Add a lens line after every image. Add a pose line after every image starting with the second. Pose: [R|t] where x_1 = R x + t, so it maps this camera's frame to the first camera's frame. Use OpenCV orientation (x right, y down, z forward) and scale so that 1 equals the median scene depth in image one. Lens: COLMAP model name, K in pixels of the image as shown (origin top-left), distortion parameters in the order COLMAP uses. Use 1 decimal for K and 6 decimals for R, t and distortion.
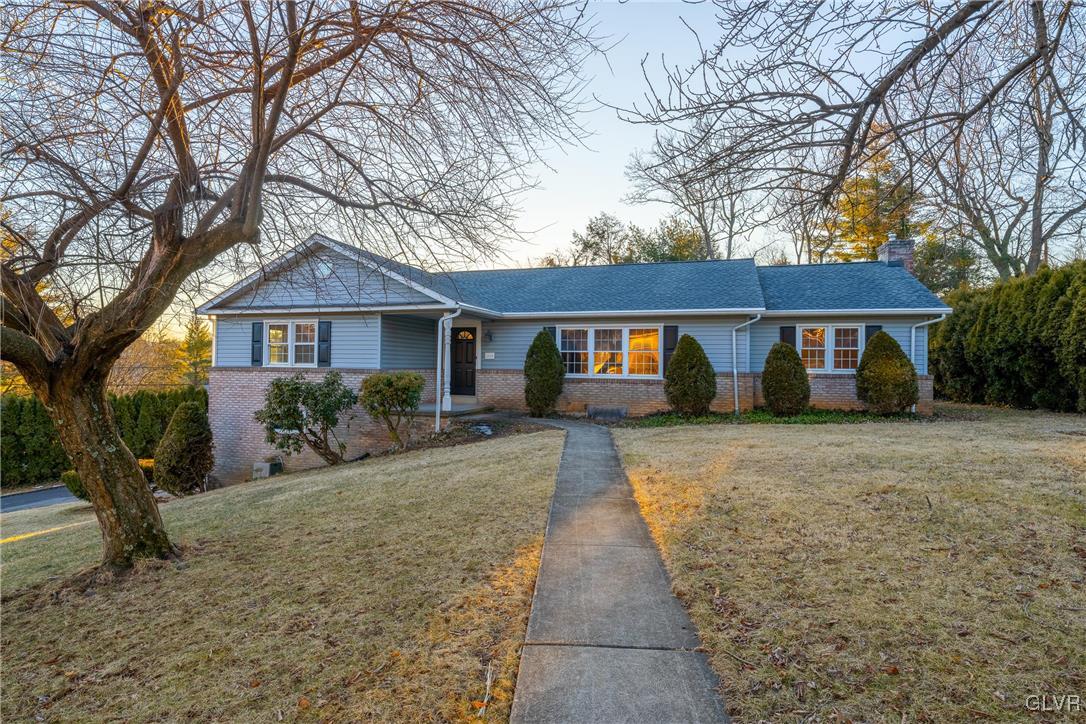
lens RADIAL K [[551.2, 0, 543.0], [0, 551.2, 362.0], [0, 0, 1]] dist [0.000163, -0.000156]
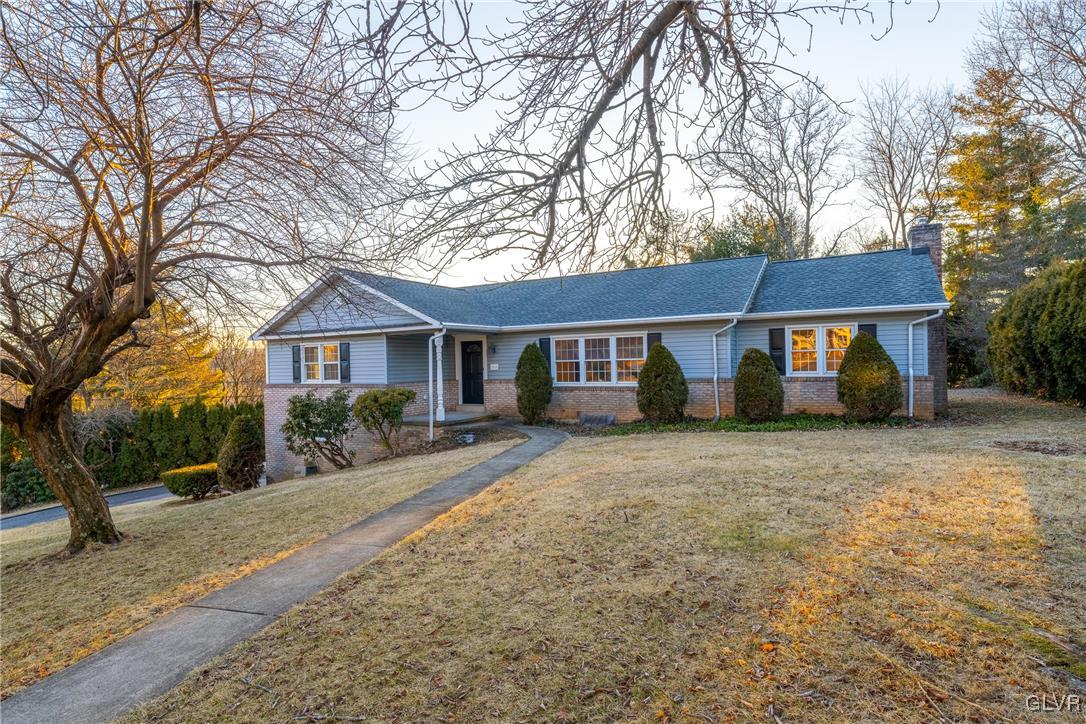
lens RADIAL K [[566.4, 0, 543.1], [0, 566.4, 371.2], [0, 0, 1]] dist [-0.000458, -0.000219]
pose [[0.976638, -0.030444, -0.212725, 0.267141], [0.036038, 0.999098, 0.022467, -0.028164], [0.211849, -0.029608, 0.976854, -0.062467]]
